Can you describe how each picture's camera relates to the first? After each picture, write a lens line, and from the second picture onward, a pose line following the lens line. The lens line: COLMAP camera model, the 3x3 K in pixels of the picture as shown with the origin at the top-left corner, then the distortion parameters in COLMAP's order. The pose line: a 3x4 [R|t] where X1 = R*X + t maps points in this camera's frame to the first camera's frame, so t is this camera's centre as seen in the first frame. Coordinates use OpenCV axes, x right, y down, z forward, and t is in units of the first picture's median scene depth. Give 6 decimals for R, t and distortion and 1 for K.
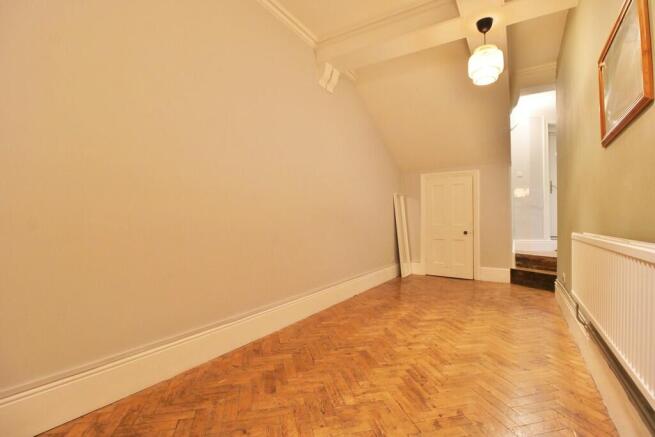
lens RADIAL K [[306.9, 0, 325.8], [0, 306.9, 217.5], [0, 0, 1]] dist [-0.002099, -0.000779]
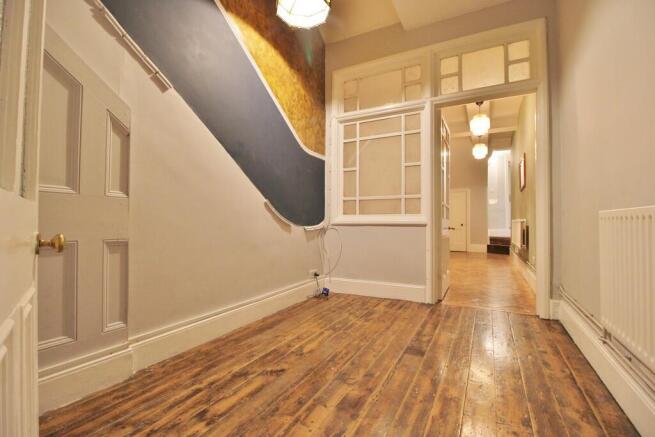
lens RADIAL K [[306.9, 0, 325.8], [0, 306.9, 217.5], [0, 0, 1]] dist [-0.002099, -0.000779]
pose [[0.996967, 0.003783, 0.077729, -0.487487], [-0.004204, 0.999977, 0.005250, 0.001420], [-0.077707, -0.005561, 0.996961, -0.729137]]
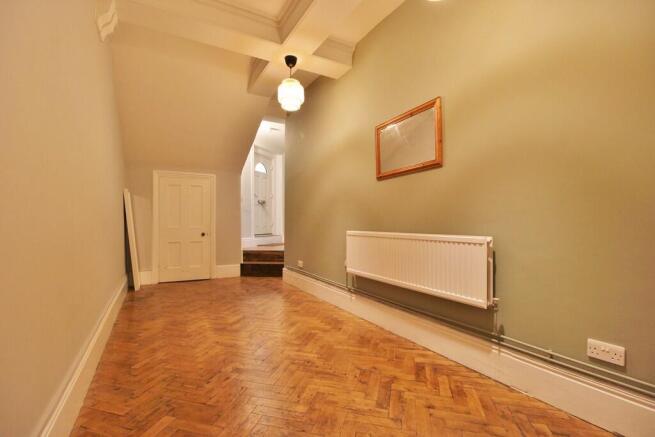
lens RADIAL K [[306.9, 0, 325.8], [0, 306.9, 217.5], [0, 0, 1]] dist [-0.002099, -0.000779]
pose [[0.469741, 0.010476, 0.882742, -0.278125], [-0.007451, 0.999941, -0.007902, -0.001614], [-0.882773, -0.002865, 0.469791, 0.174590]]
